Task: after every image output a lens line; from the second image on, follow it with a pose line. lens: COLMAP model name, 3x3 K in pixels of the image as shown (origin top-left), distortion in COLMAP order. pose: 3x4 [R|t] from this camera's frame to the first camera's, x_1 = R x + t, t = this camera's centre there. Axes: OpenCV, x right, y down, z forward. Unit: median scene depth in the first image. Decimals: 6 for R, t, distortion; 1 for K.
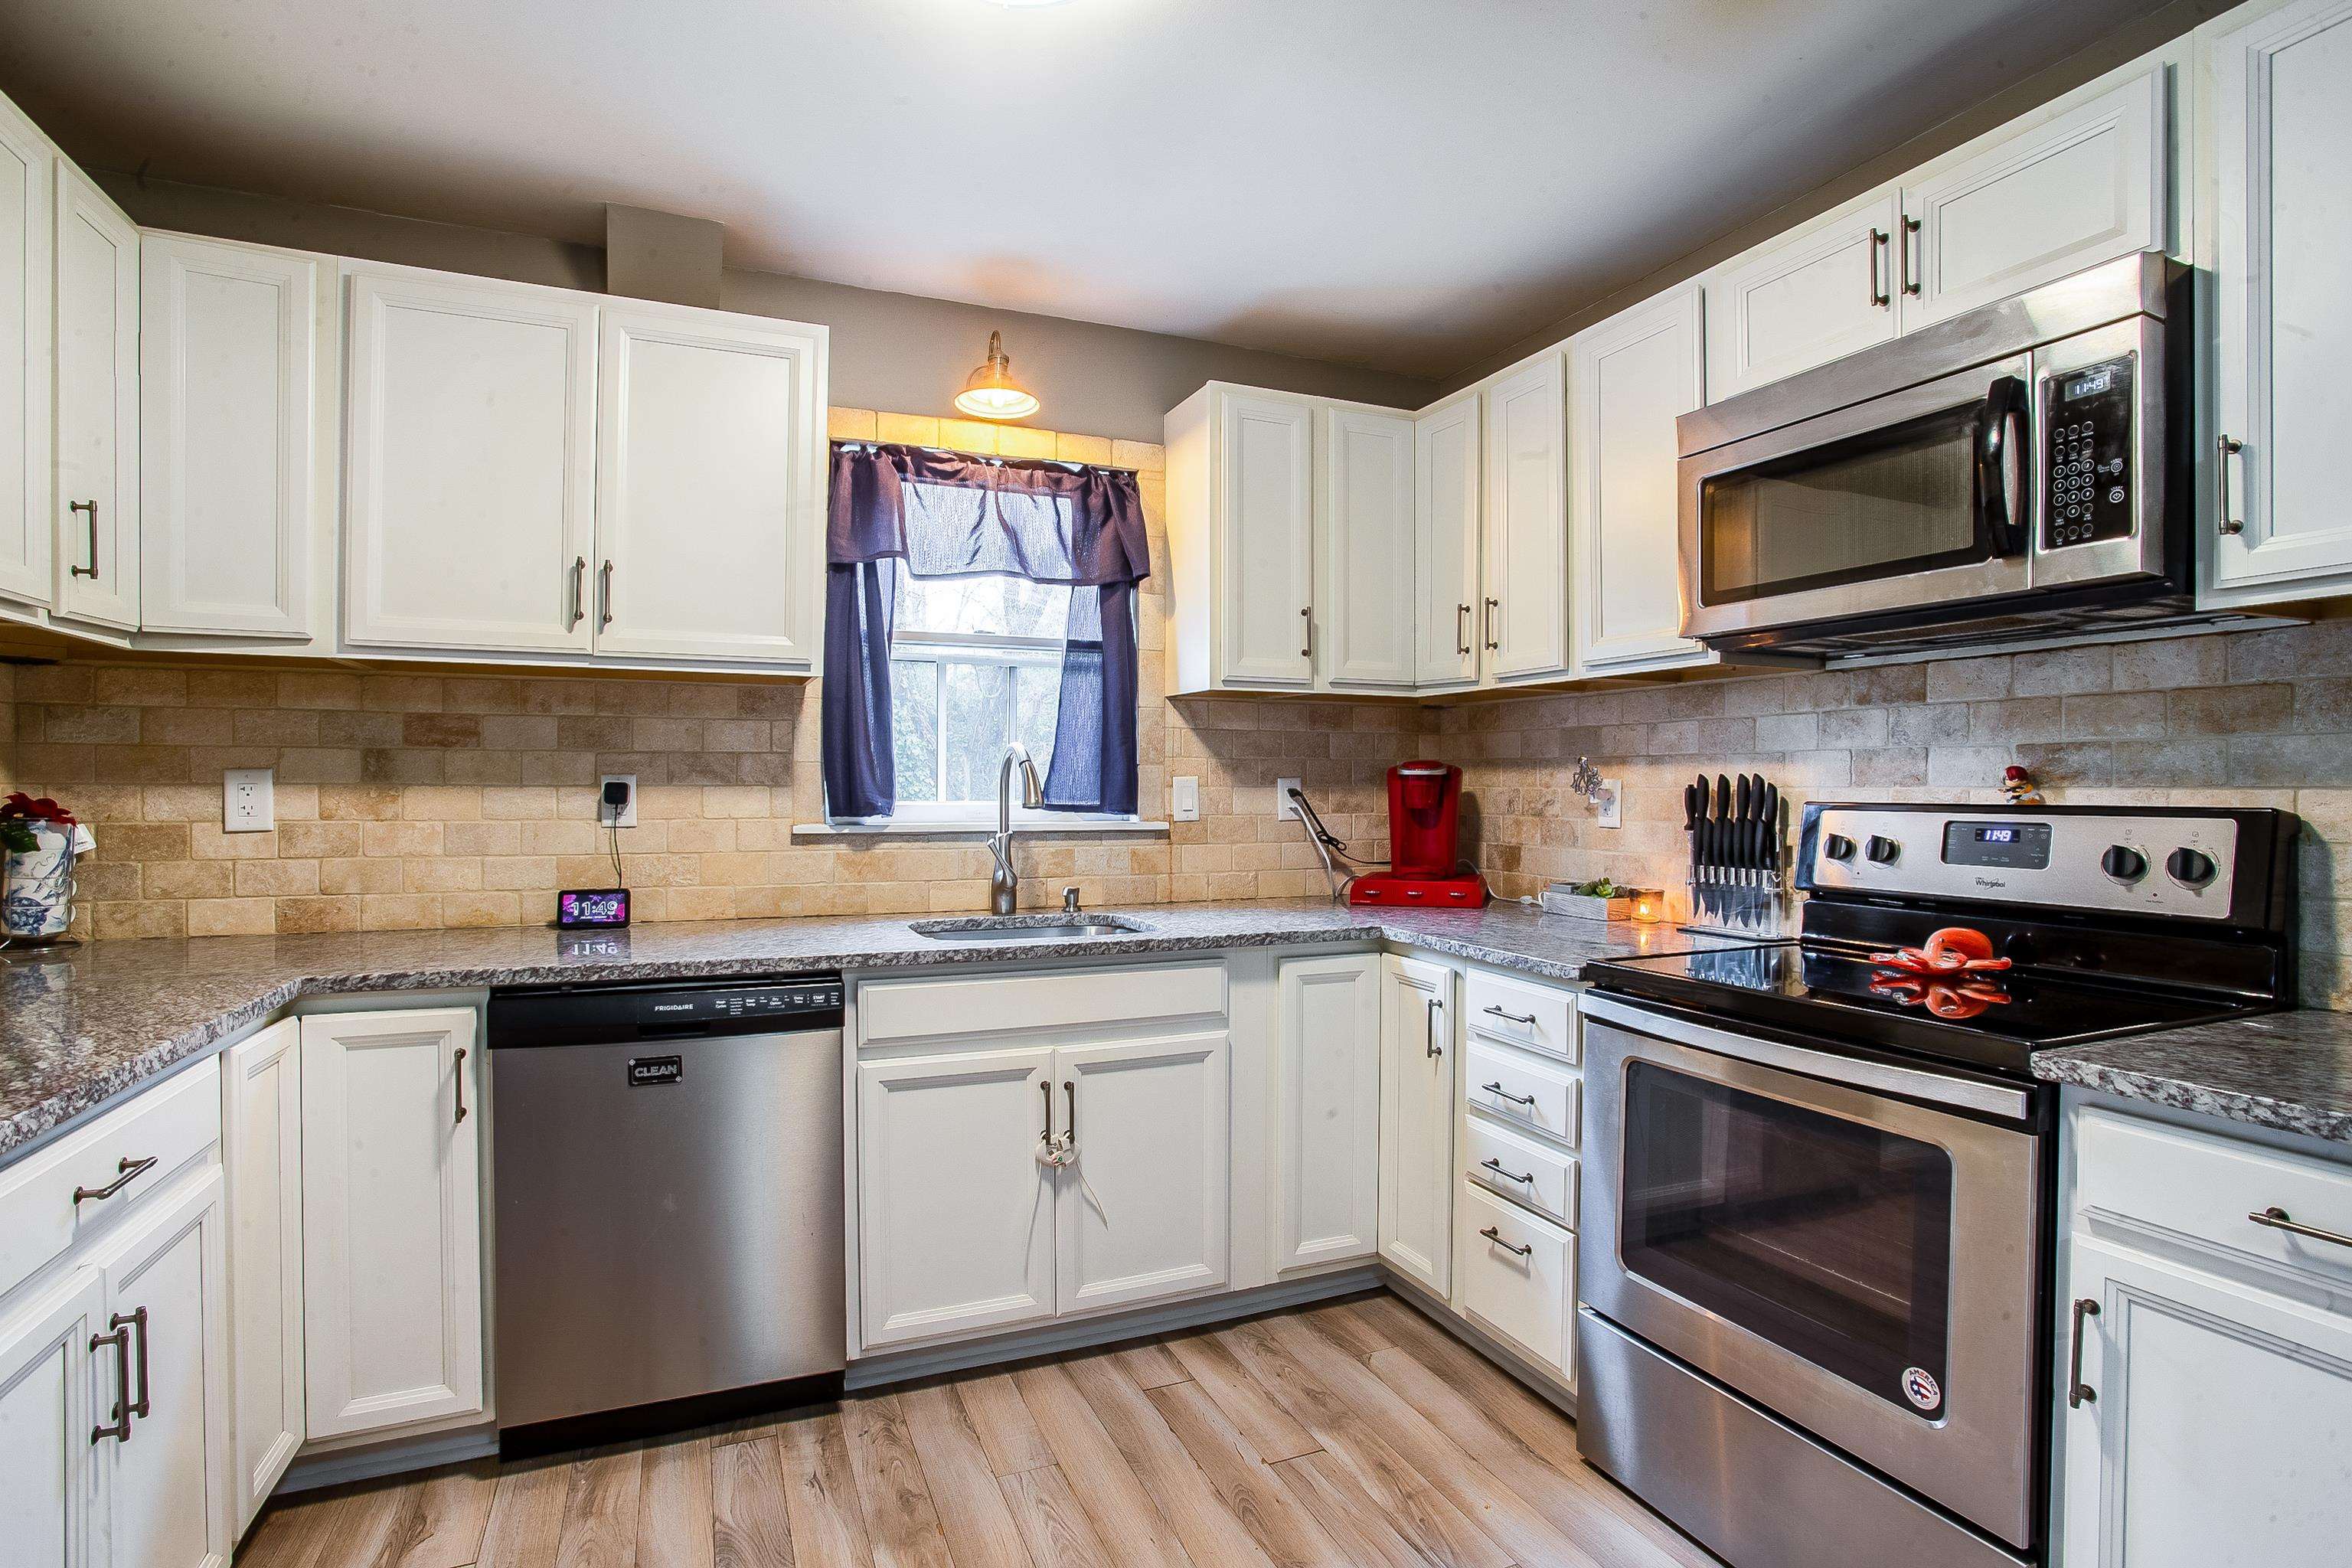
lens RADIAL K [[1162.1, 0, 1189.7], [0, 1162.1, 793.3], [0, 0, 1]] dist [-0.056600, 0.013481]
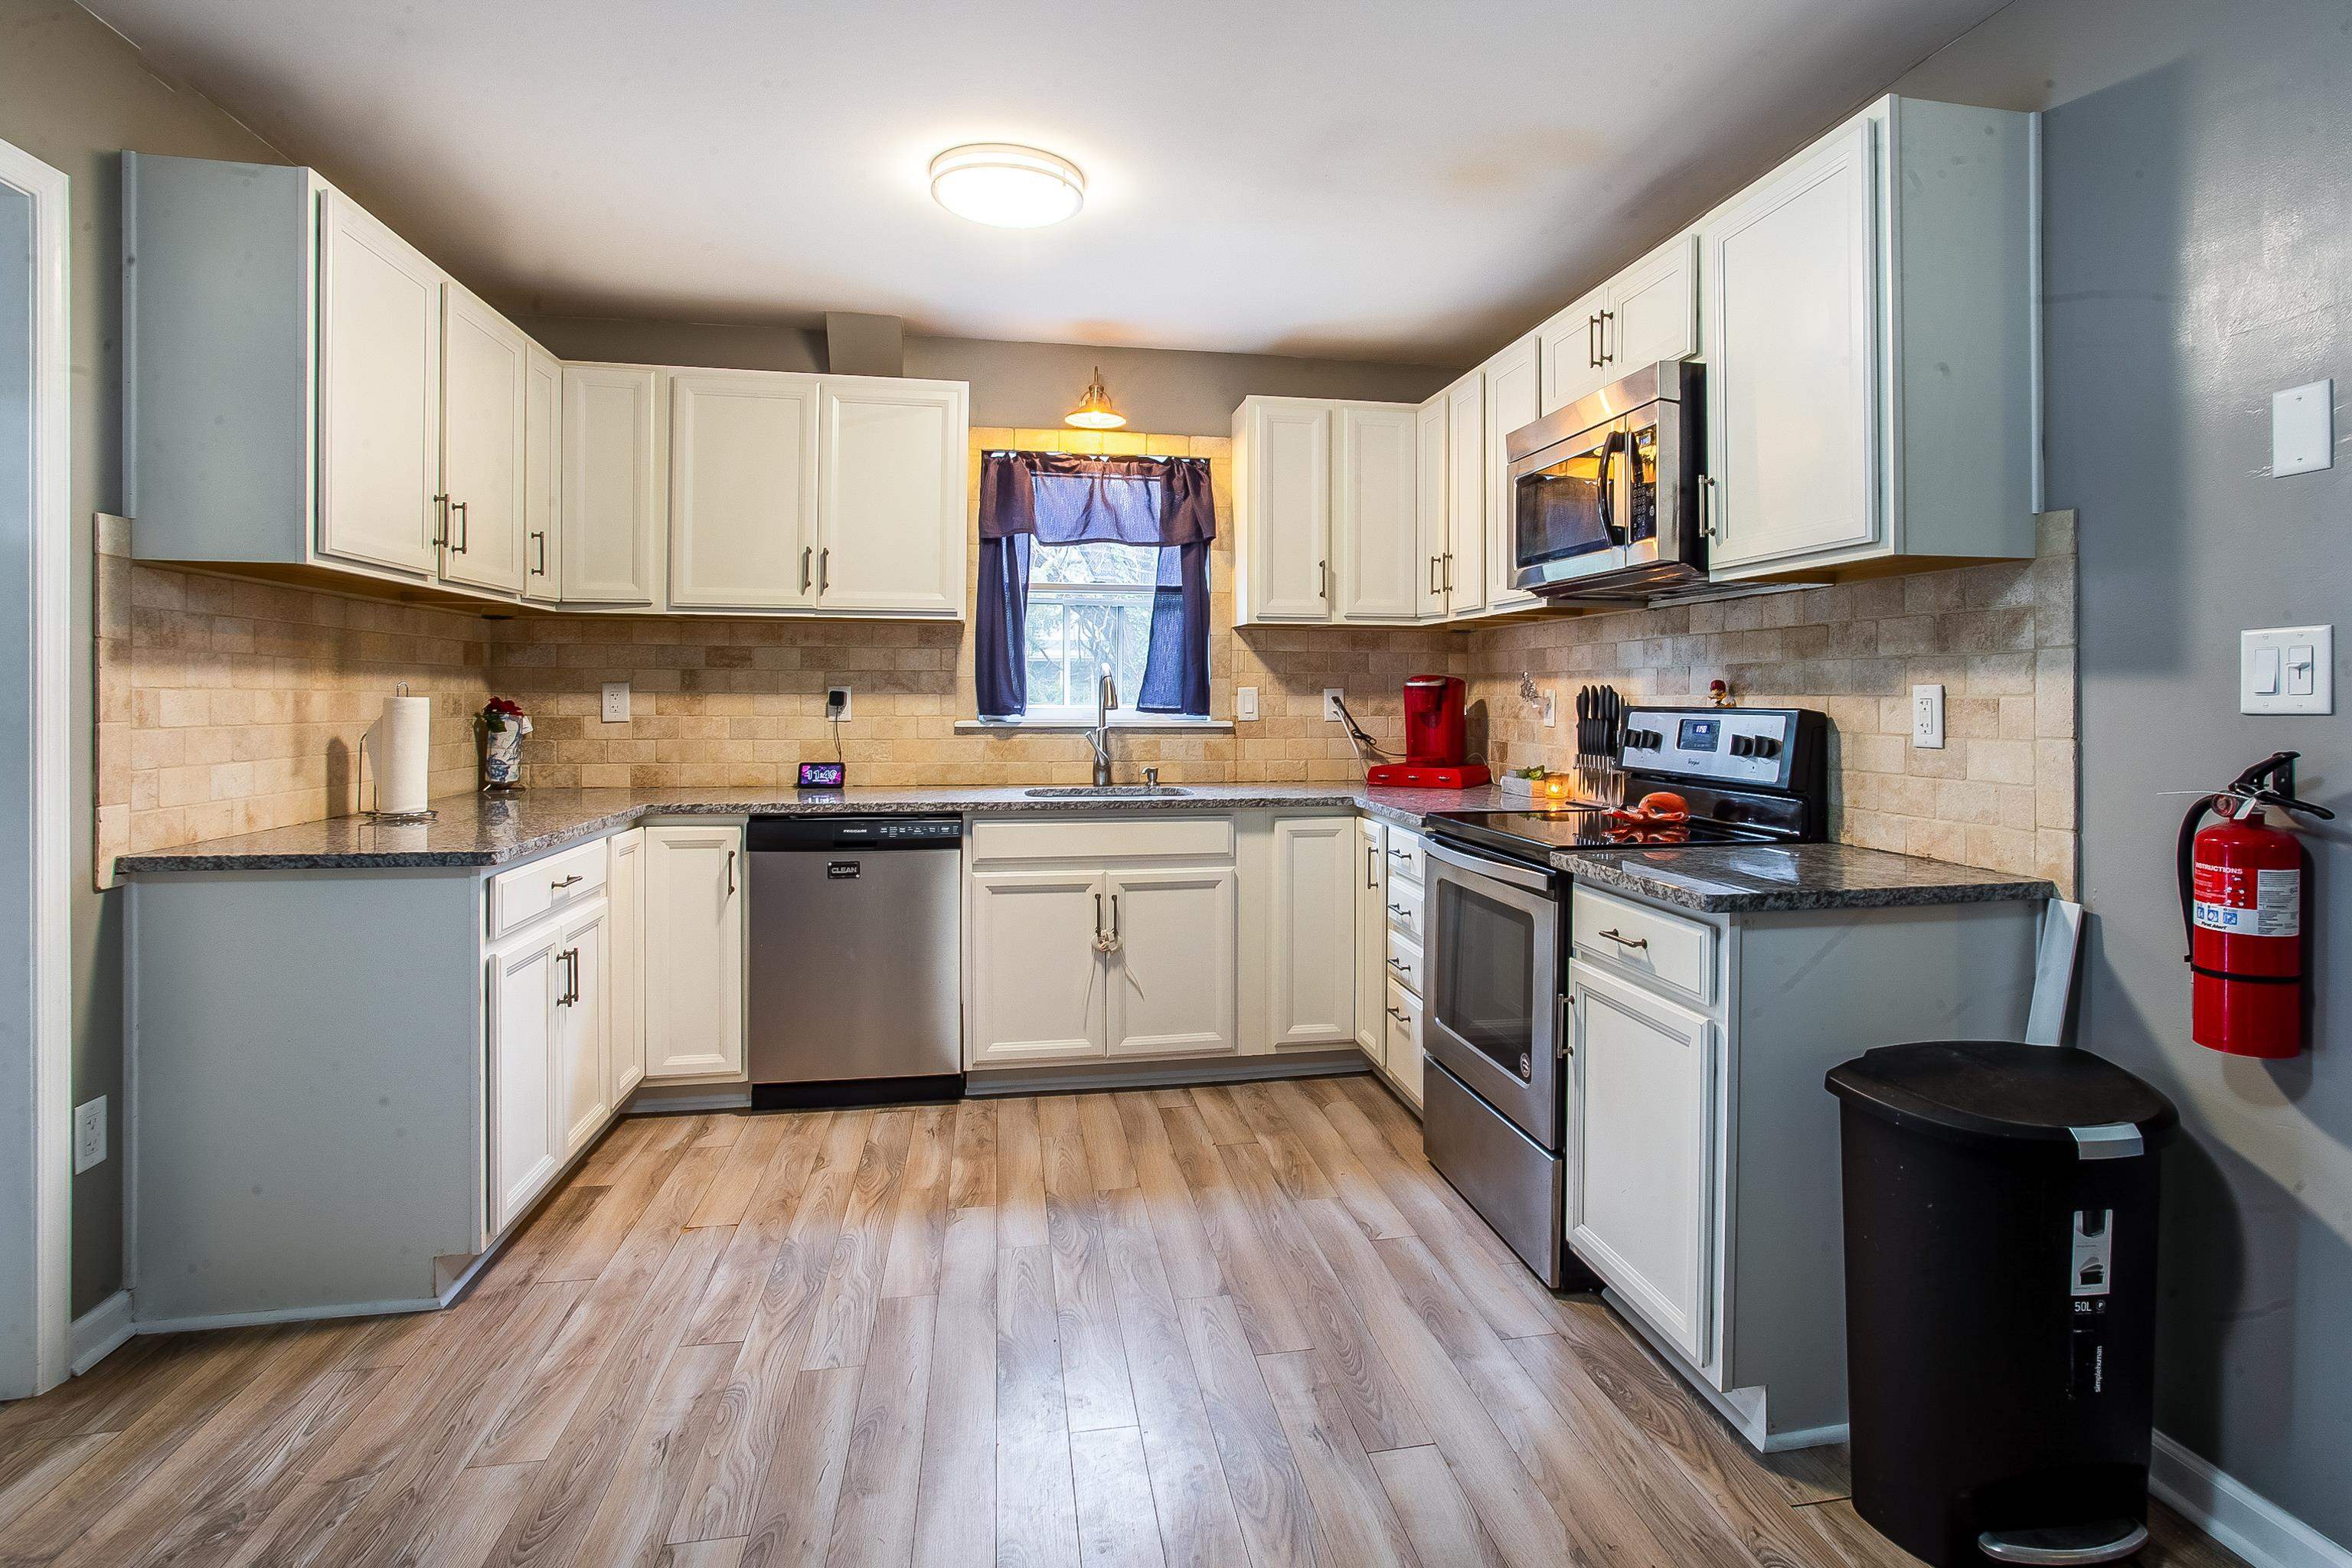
lens RADIAL K [[1162.1, 0, 1231.1], [0, 1162.1, 689.4], [0, 0, 1]] dist [-0.056600, 0.013481]
pose [[0.981817, 0.000147, -0.189829, 0.340511], [-0.002345, 0.999933, -0.011354, 0.004663], [0.189815, 0.011592, 0.981751, -0.446185]]
